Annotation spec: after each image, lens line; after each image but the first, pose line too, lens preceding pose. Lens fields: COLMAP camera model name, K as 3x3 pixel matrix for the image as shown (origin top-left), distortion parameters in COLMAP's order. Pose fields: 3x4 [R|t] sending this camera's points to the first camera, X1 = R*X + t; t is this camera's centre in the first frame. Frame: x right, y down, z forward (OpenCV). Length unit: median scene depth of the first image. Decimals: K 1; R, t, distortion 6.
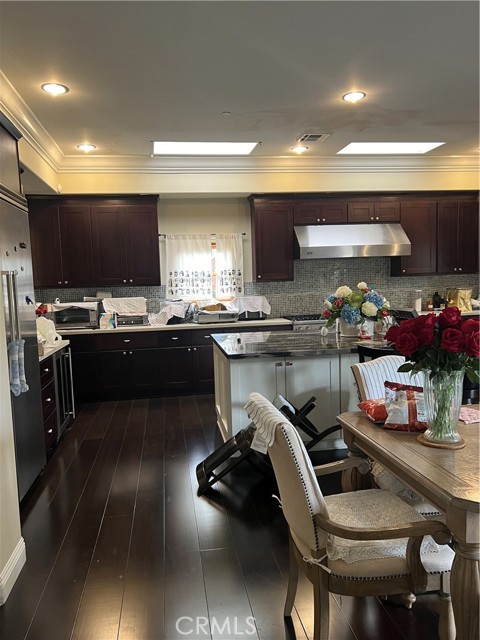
lens RADIAL K [[488.0, 0, 240.0], [0, 488.0, 320.0], [0, 0, 1]] dist [0.044735, -0.003209]
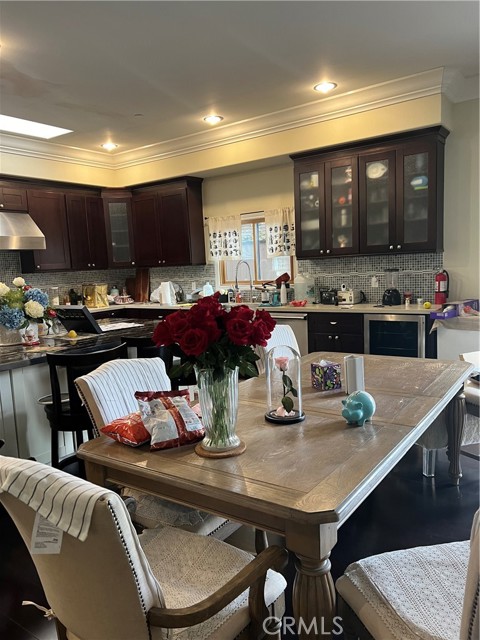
lens RADIAL K [[488.0, 0, 240.0], [0, 488.0, 320.0], [0, 0, 1]] dist [0.044735, -0.003209]
pose [[0.708972, -0.082985, 0.700337, -0.074632], [0.082611, 0.995988, 0.034387, -0.004109], [-0.700381, 0.033476, 0.712983, 0.159278]]
